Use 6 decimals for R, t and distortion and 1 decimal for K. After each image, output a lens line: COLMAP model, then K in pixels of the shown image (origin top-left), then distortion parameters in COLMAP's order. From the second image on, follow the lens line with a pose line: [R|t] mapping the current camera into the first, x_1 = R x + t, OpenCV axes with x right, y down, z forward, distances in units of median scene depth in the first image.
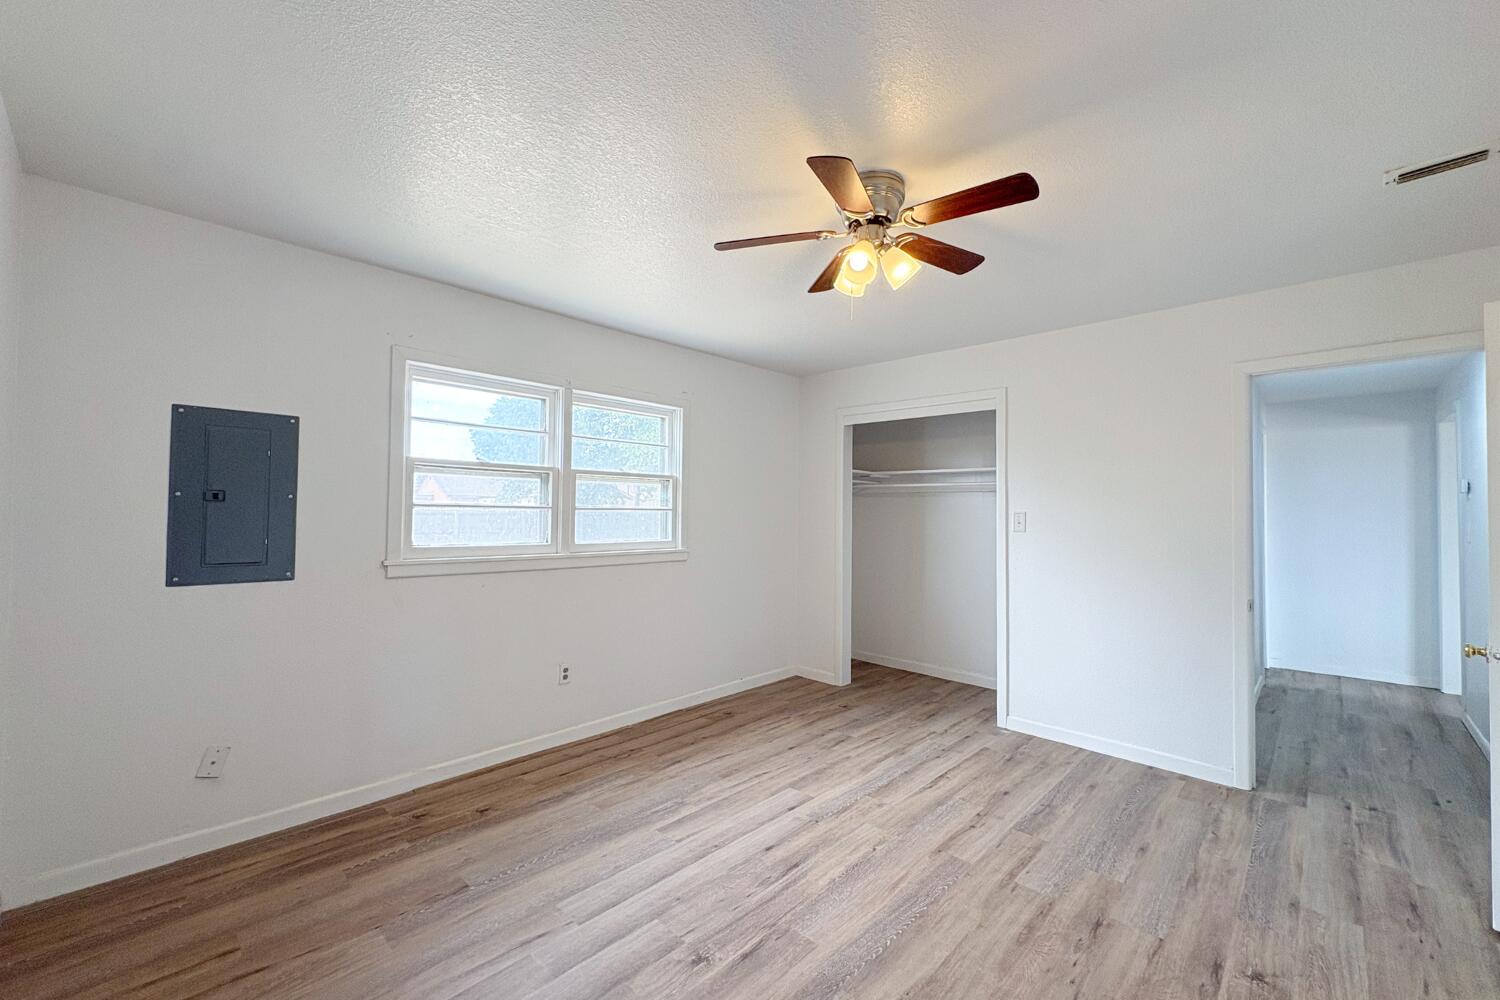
lens RADIAL K [[600.3, 0, 751.2], [0, 600.3, 503.0], [0, 0, 1]] dist [-0.000268, 0.000416]
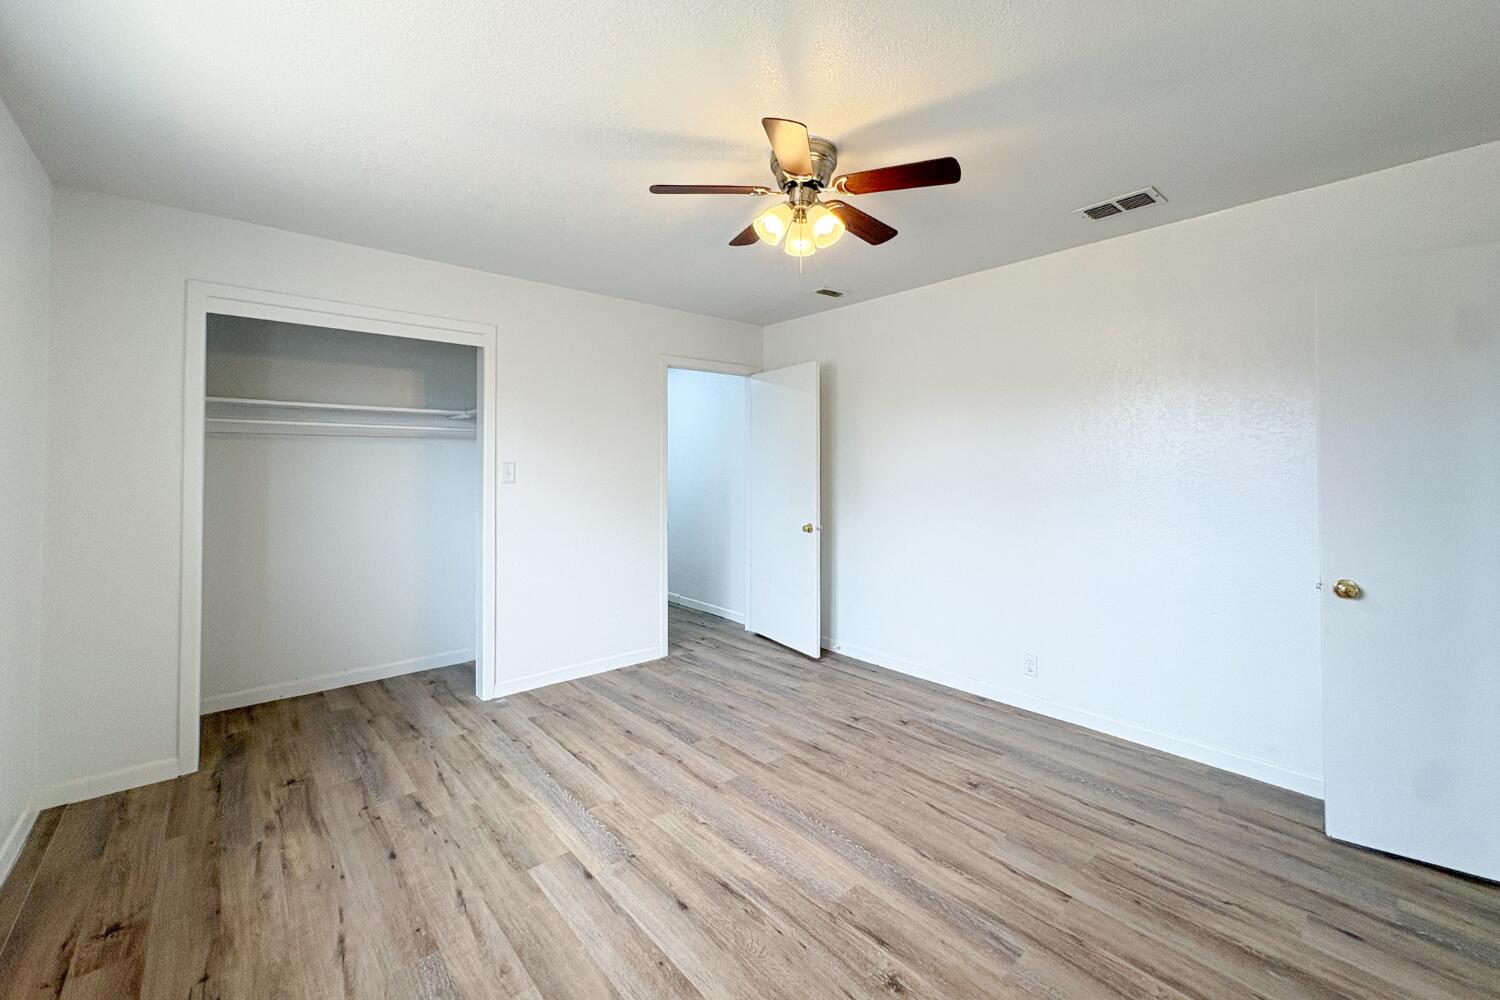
lens RADIAL K [[600.3, 0, 750.5], [0, 600.3, 455.7], [0, 0, 1]] dist [-0.000268, 0.000416]
pose [[0.091499, 0.004334, 0.995796, -0.553722], [-0.012265, 0.999920, -0.003225, 0.004738], [-0.995730, -0.011919, 0.091545, 0.651690]]
